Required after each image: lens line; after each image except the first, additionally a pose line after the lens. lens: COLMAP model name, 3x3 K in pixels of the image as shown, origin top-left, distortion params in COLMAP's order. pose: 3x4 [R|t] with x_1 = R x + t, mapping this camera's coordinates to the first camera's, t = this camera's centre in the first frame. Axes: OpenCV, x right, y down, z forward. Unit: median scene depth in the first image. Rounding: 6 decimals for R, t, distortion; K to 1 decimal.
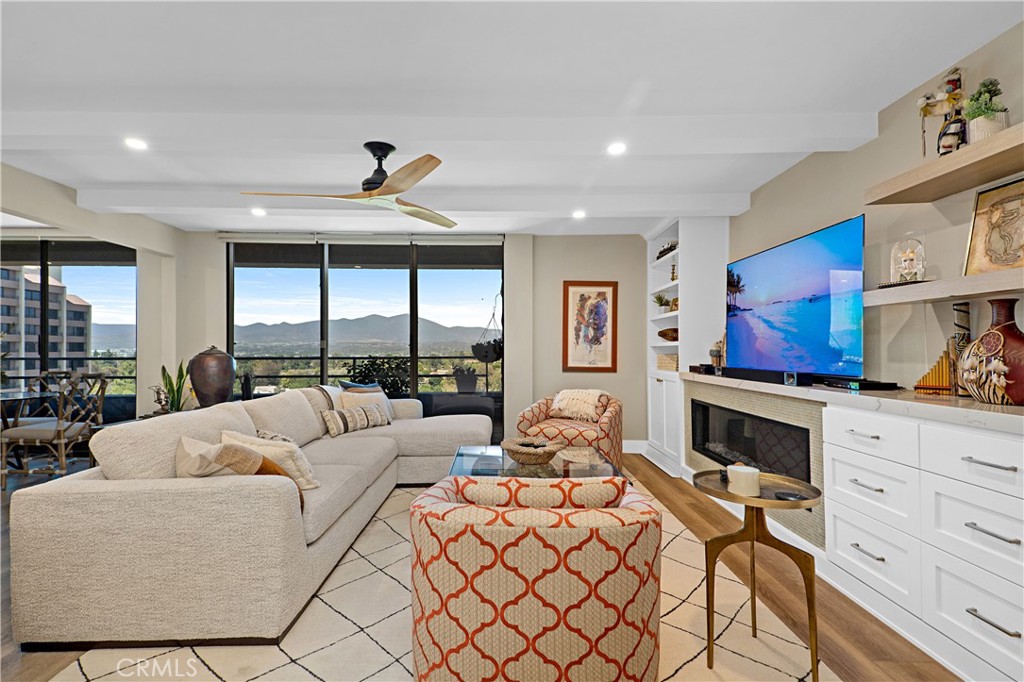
lens RADIAL K [[499.3, 0, 511.6], [0, 499.3, 356.2], [0, 0, 1]] dist [0.044182, -0.001928]
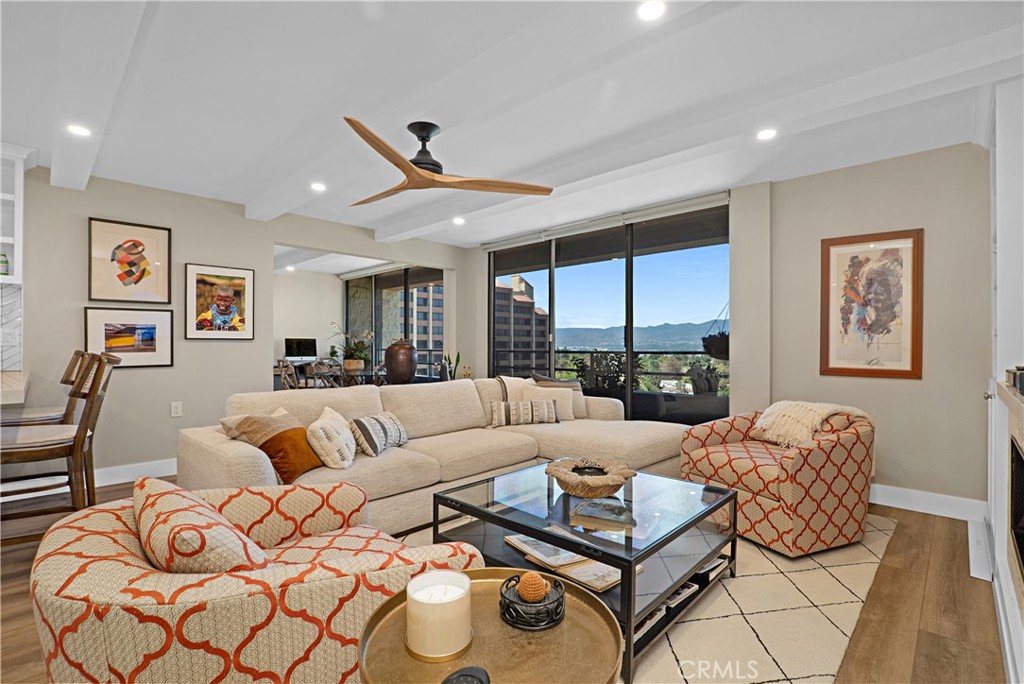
lens RADIAL K [[479.6, 0, 547.5], [0, 479.6, 350.1], [0, 0, 1]] dist [0.010491, -0.006472]
pose [[0.722279, 0.005062, -0.691583, 0.289953], [-0.010473, 0.999939, -0.003618, 0.004177], [0.691522, 0.009856, 0.722288, 0.277730]]
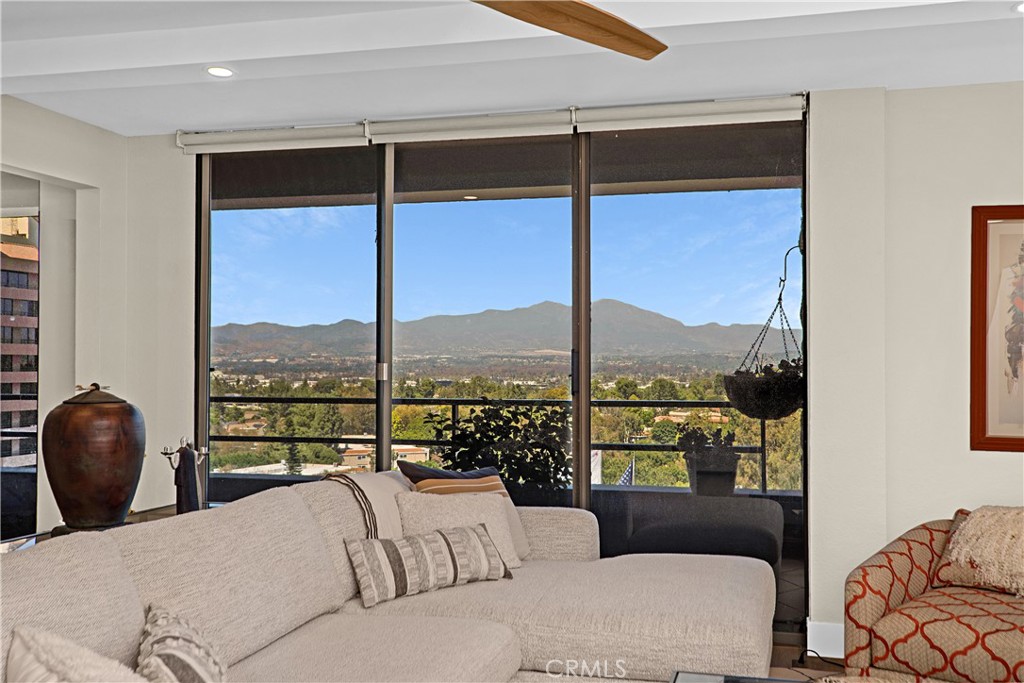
lens RADIAL K [[988.9, 0, 540.1], [0, 988.9, 345.6], [0, 0, 1]] dist [0.043976, 0.000000]
pose [[0.961963, -0.000039, -0.273179, -0.004102], [-0.010180, 0.999300, -0.035989, -0.016769], [0.272989, 0.037401, 0.961290, 0.195978]]
